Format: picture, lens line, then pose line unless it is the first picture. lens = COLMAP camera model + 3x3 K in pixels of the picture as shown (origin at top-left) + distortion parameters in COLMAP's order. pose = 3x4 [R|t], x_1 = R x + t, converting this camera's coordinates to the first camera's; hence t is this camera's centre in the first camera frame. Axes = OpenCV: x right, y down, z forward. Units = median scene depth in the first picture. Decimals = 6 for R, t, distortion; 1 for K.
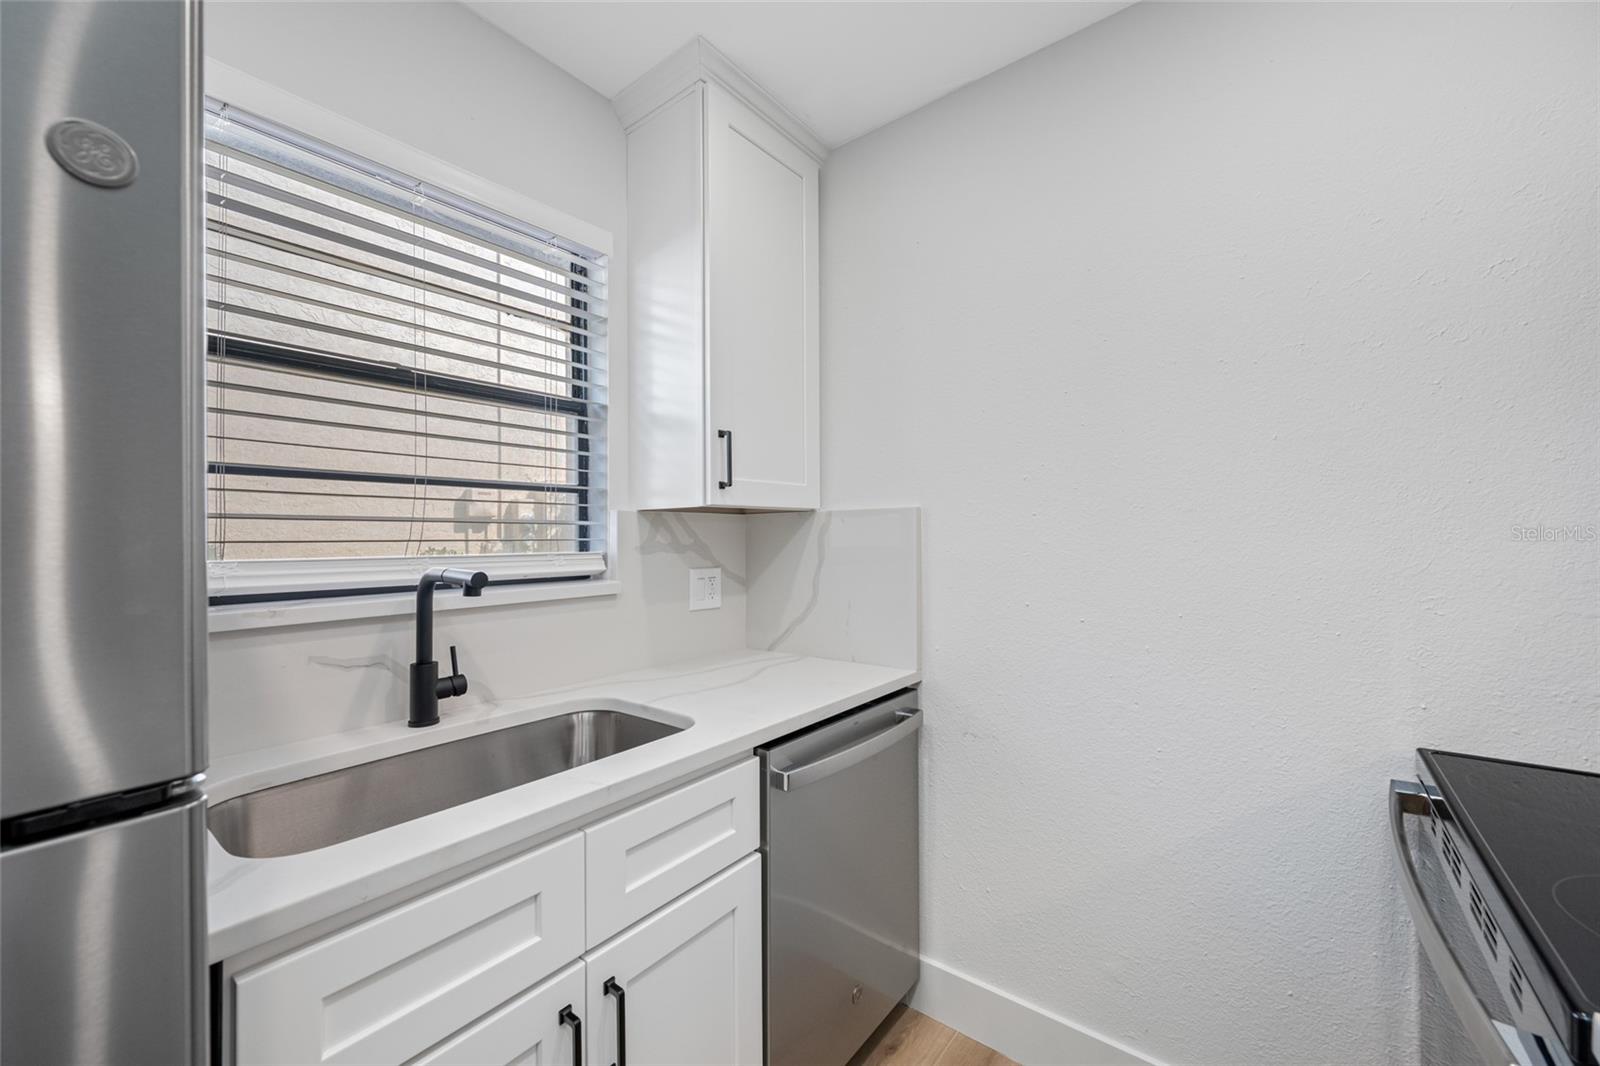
lens RADIAL K [[633.3, 0, 797.9], [0, 633.3, 538.5], [0, 0, 1]] dist [0.003552, -0.001143]
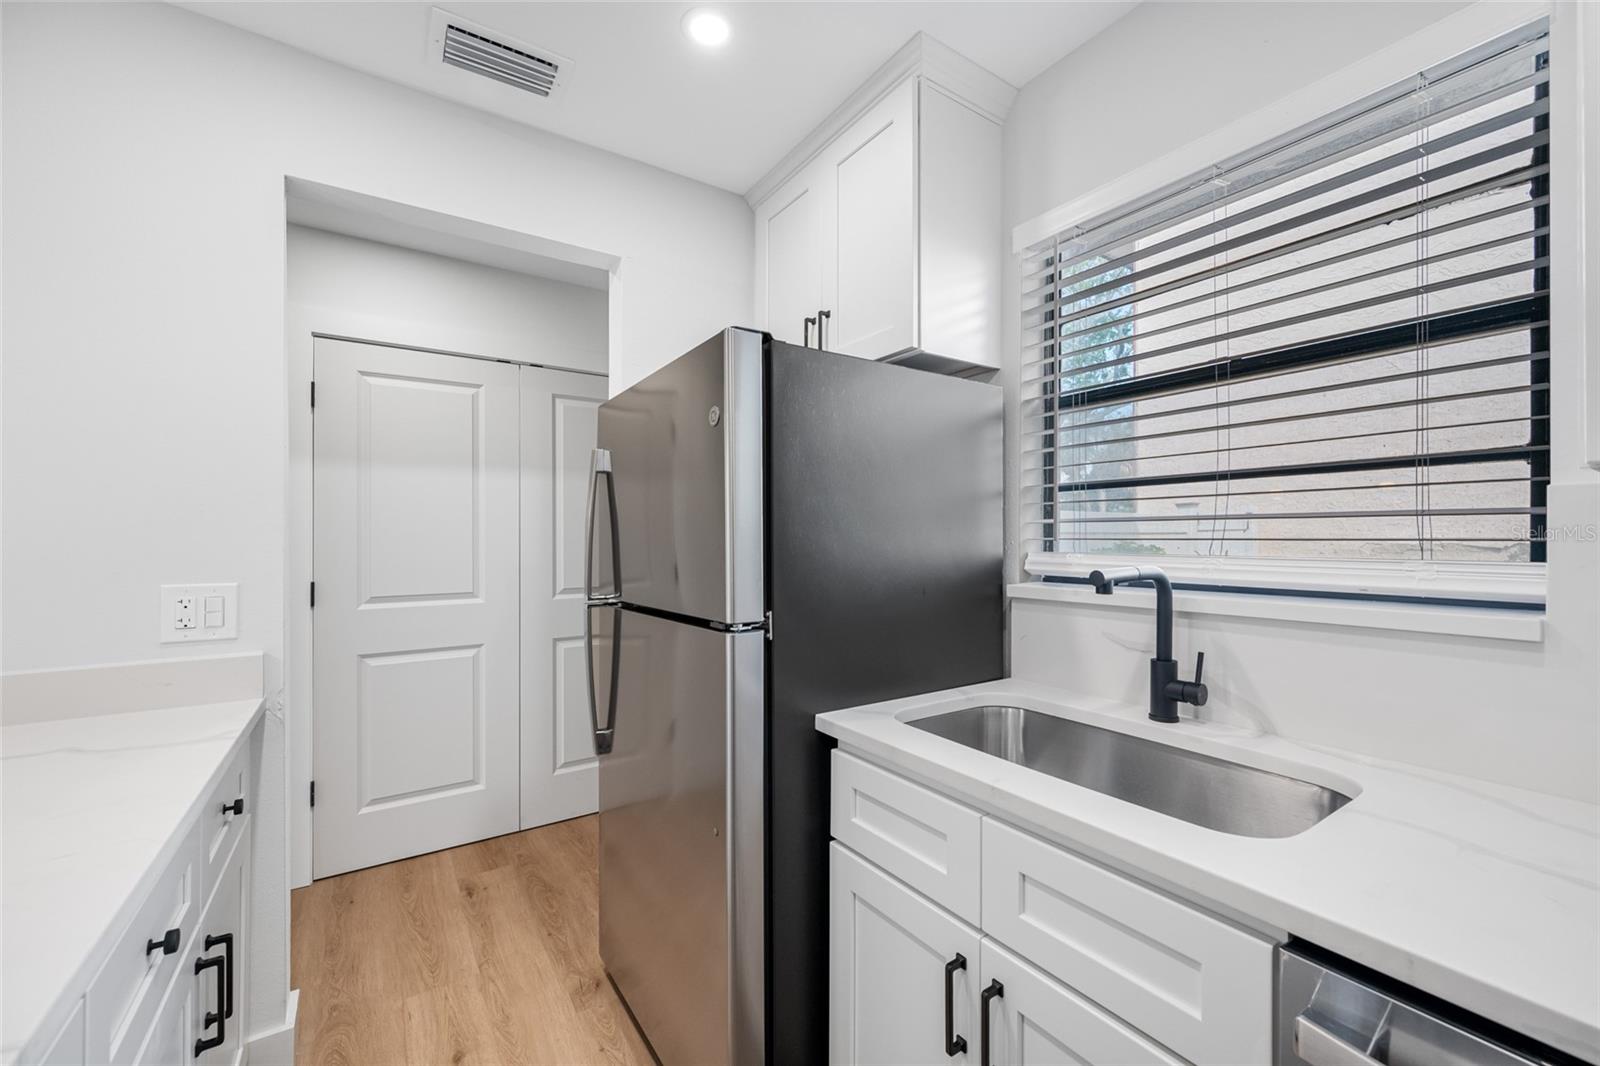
lens RADIAL K [[633.3, 0, 785.5], [0, 633.3, 529.7], [0, 0, 1]] dist [0.003552, -0.001143]
pose [[-0.326637, -0.004577, -0.945139, 0.559793], [0.001015, 0.999986, -0.005193, -0.006850], [0.945149, -0.002656, -0.326628, 0.751470]]
